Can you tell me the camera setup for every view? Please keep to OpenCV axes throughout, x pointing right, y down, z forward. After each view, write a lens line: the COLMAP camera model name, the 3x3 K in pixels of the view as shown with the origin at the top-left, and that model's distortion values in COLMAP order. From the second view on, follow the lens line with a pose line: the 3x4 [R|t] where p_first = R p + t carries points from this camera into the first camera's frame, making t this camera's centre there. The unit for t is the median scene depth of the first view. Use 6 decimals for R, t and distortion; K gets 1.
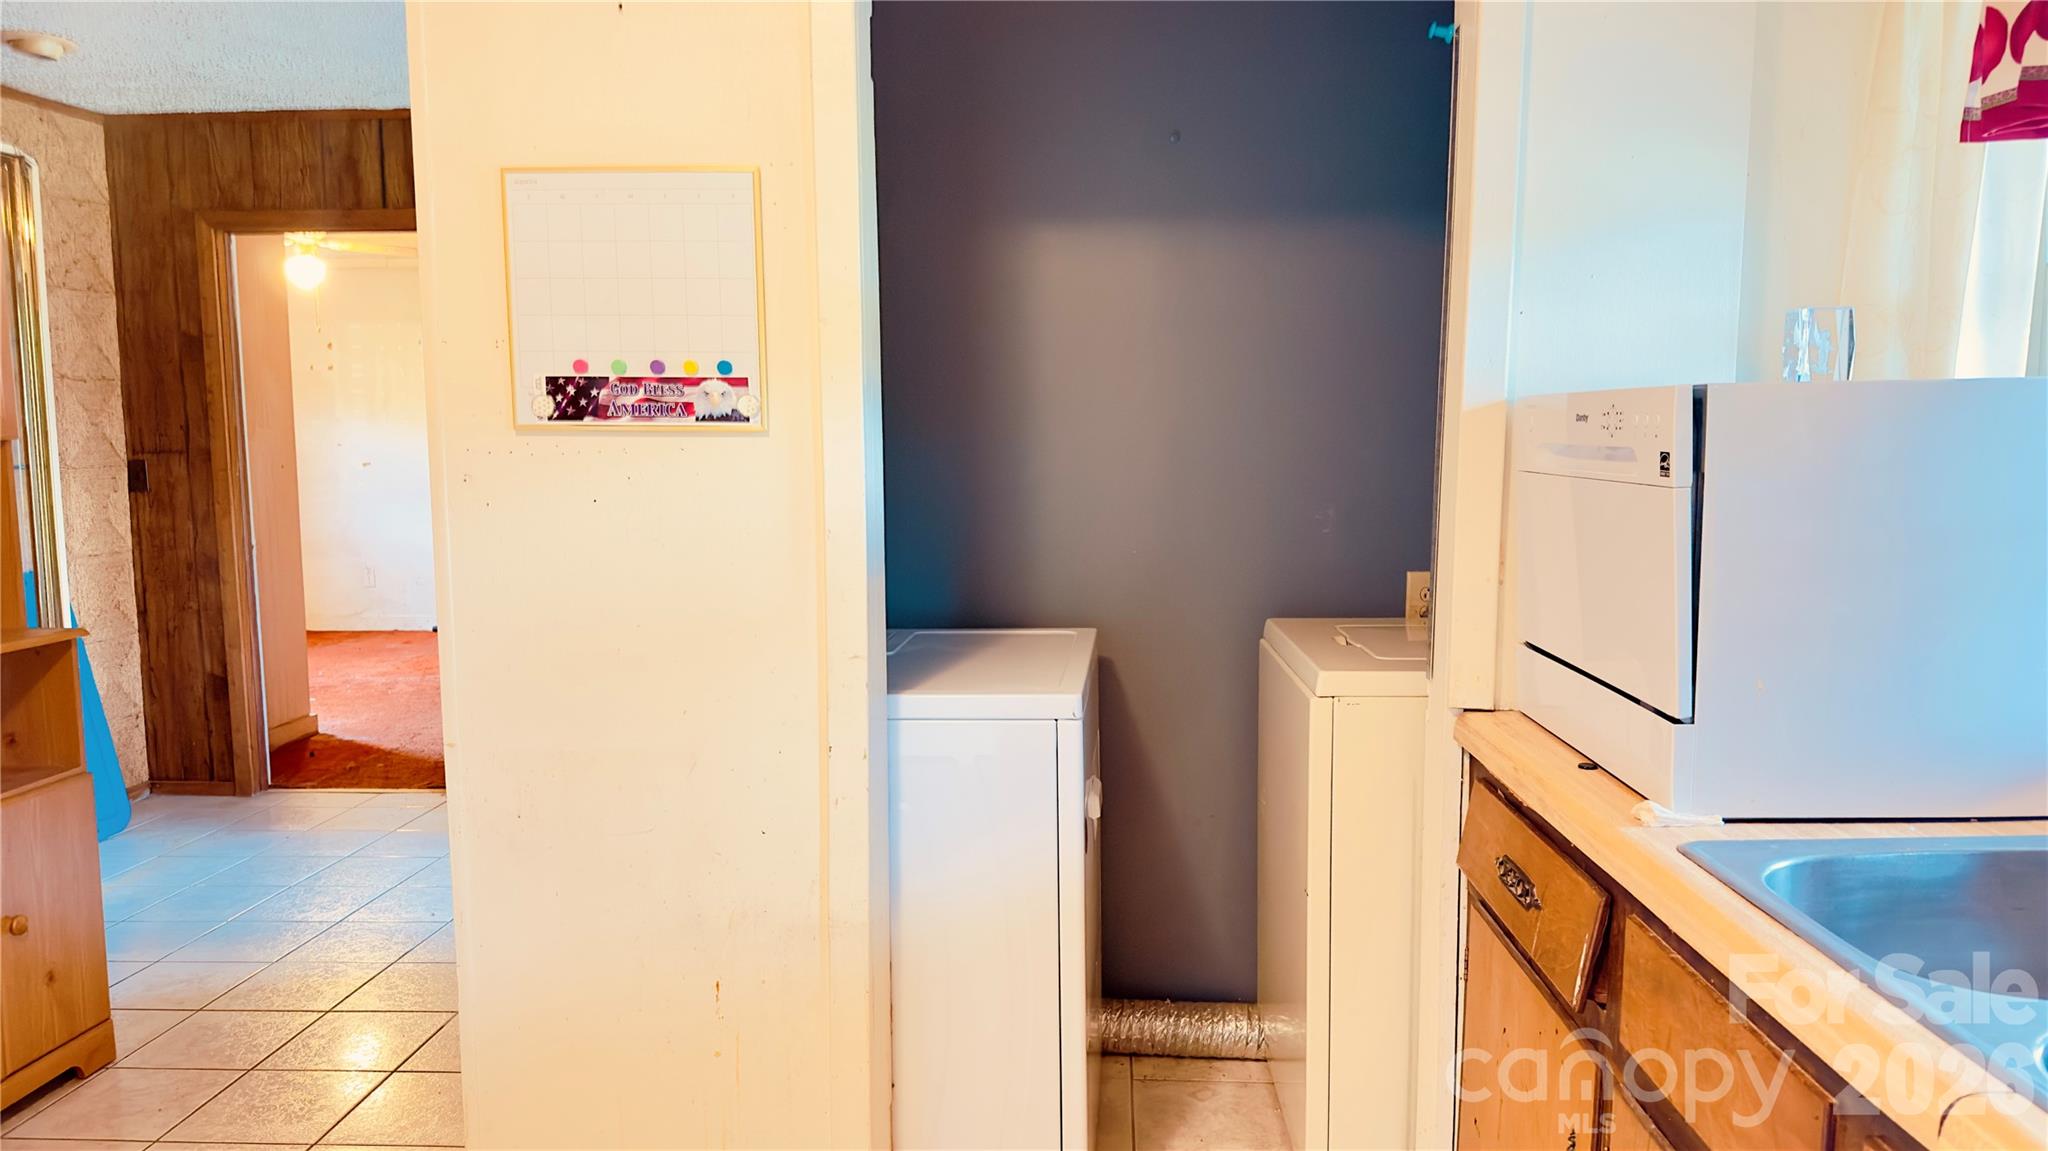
lens RADIAL K [[1447.7, 0, 1035.1], [0, 1447.7, 582.7], [0, 0, 1]] dist [0.005920, -0.006646]
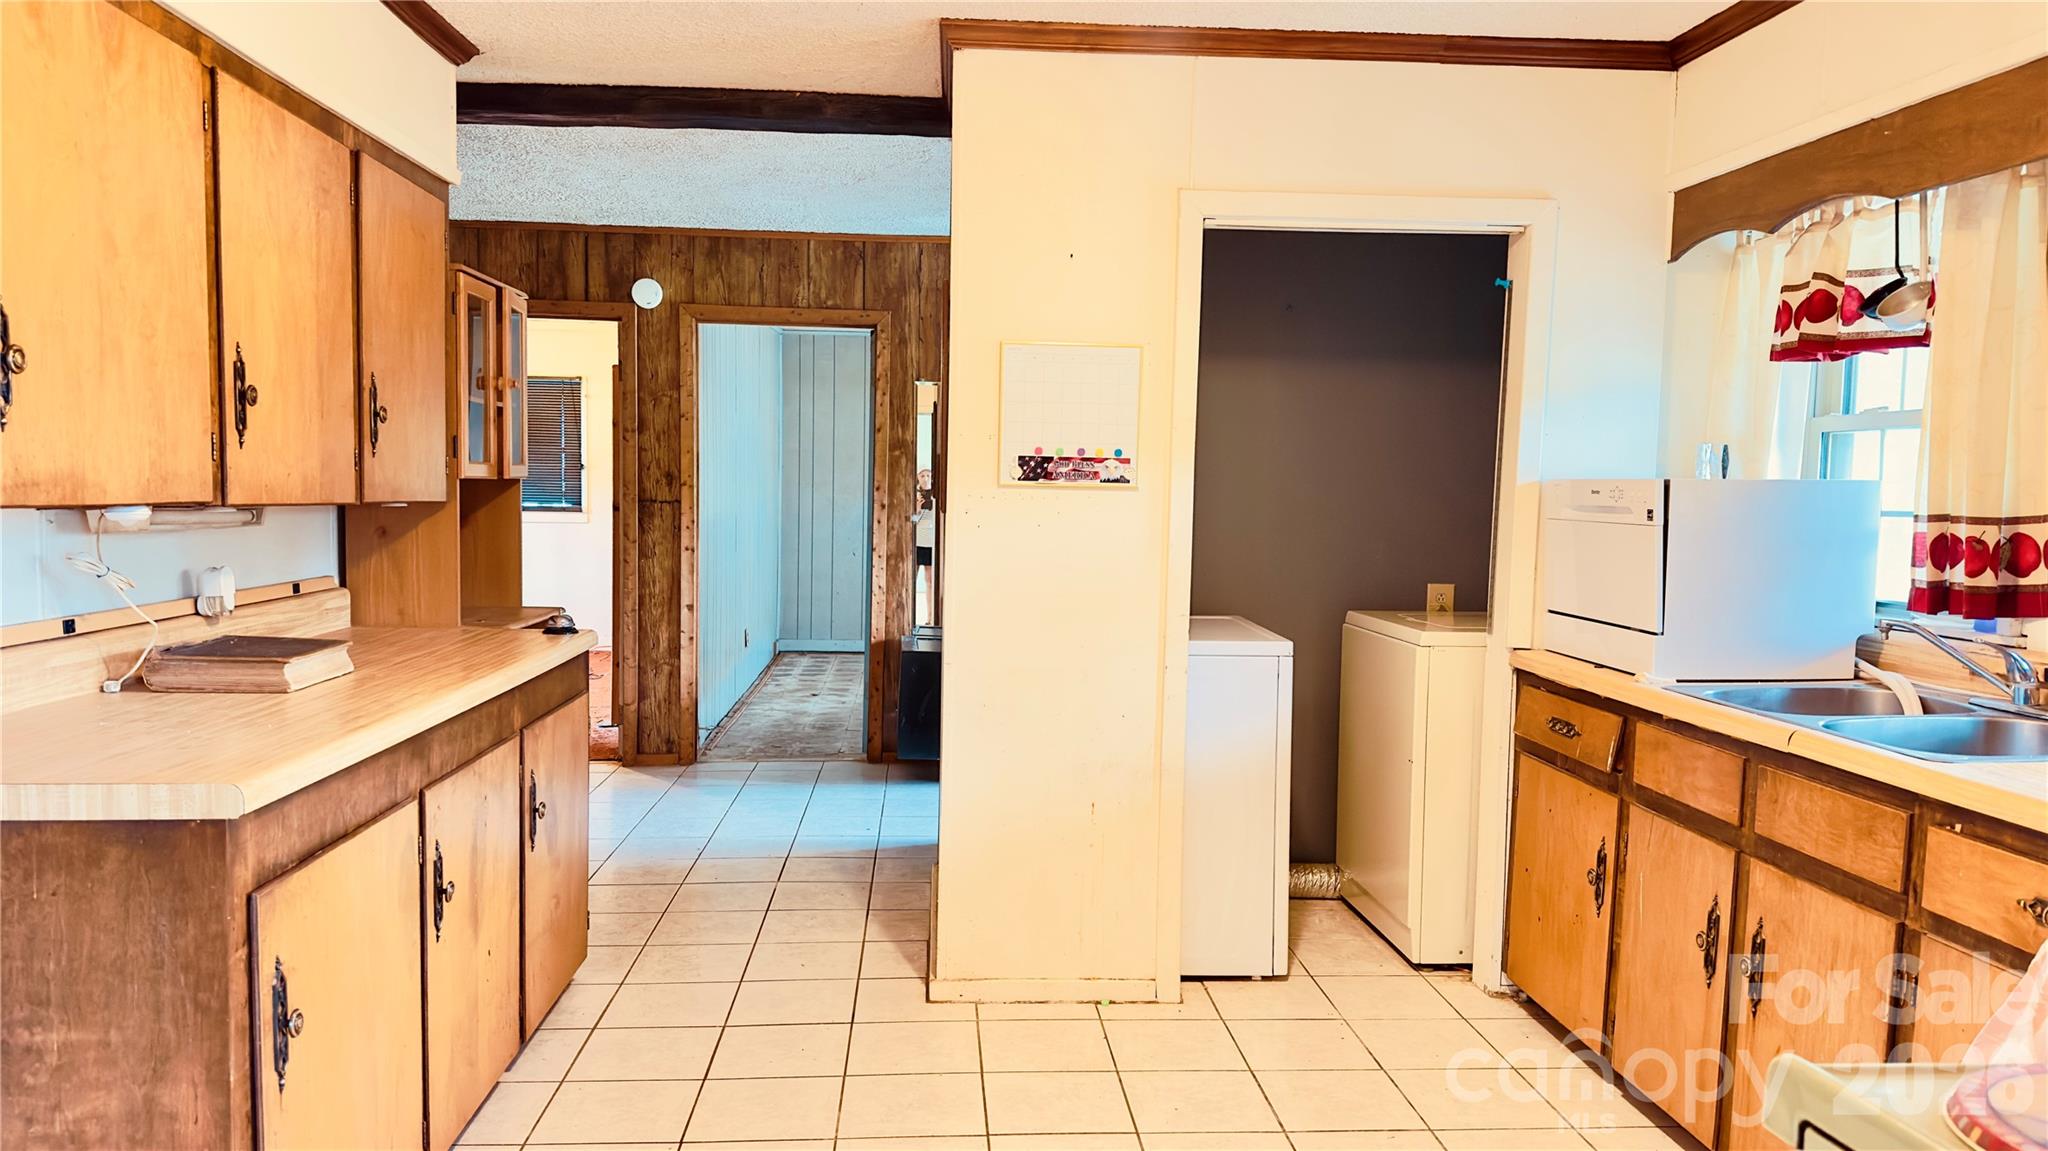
lens RADIAL K [[1447.7, 0, 1016.9], [0, 1447.7, 576.9], [0, 0, 1]] dist [0.005920, -0.006646]
pose [[0.992927, 0.012042, 0.118115, -0.545362], [-0.007695, 0.999279, -0.037186, 0.070609], [-0.118478, 0.036014, 0.992303, -0.742617]]
